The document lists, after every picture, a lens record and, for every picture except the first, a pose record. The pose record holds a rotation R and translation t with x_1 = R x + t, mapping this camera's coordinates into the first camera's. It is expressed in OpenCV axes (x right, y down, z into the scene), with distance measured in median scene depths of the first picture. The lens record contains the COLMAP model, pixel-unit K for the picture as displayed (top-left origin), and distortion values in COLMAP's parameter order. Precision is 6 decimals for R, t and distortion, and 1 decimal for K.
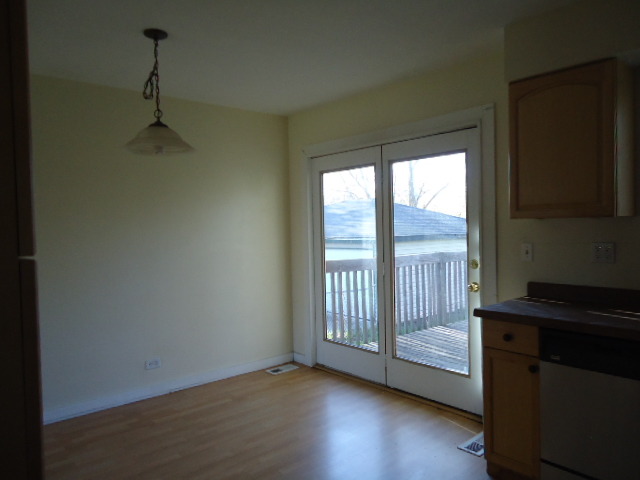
lens RADIAL K [[471.9, 0, 320.0], [0, 471.9, 240.0], [0, 0, 1]] dist [0.008055, 0.002746]
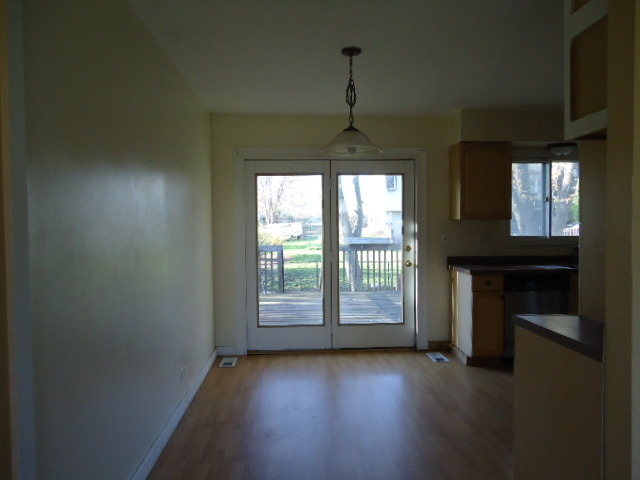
lens RADIAL K [[471.9, 0, 320.0], [0, 471.9, 240.0], [0, 0, 1]] dist [0.008055, 0.002746]
pose [[0.602762, -0.006020, 0.797898, -0.948256], [0.019235, 0.999791, -0.006988, 0.024865], [-0.797689, 0.019559, 0.602752, 0.268450]]
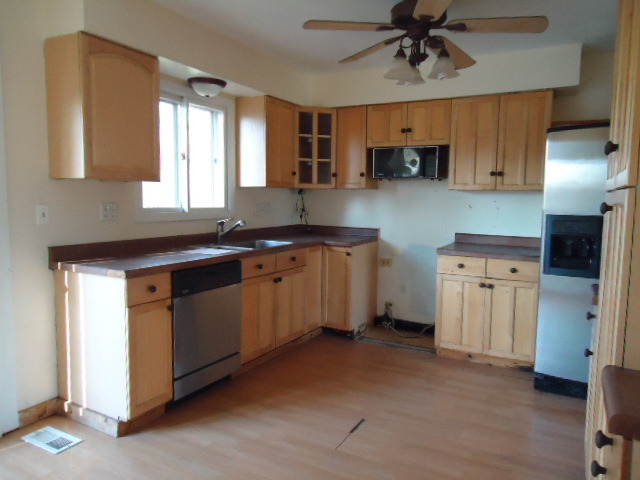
lens RADIAL K [[471.9, 0, 320.0], [0, 471.9, 240.0], [0, 0, 1]] dist [0.008055, 0.002746]
pose [[-0.351033, -0.069860, 0.933753, -0.481829], [0.021526, 0.996347, 0.082635, 0.008195], [-0.936116, 0.049108, -0.348247, 0.656386]]
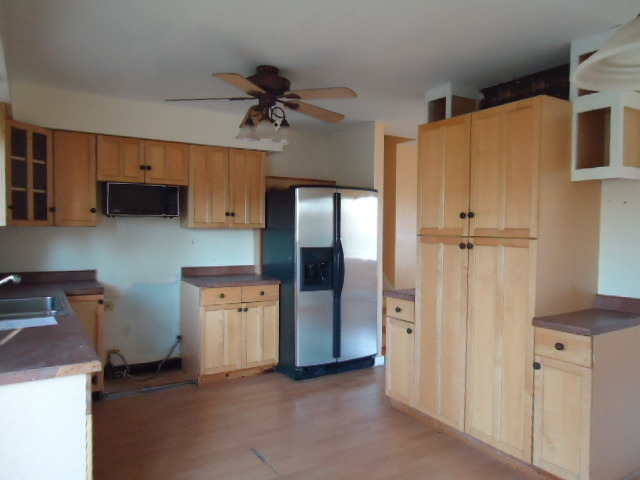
lens RADIAL K [[471.9, 0, 320.0], [0, 471.9, 240.0], [0, 0, 1]] dist [0.008055, 0.002746]
pose [[-0.988113, 0.008476, 0.153494, -0.062577], [0.016980, 0.998387, 0.054181, -0.037617], [-0.152787, 0.056143, -0.986663, 1.093176]]
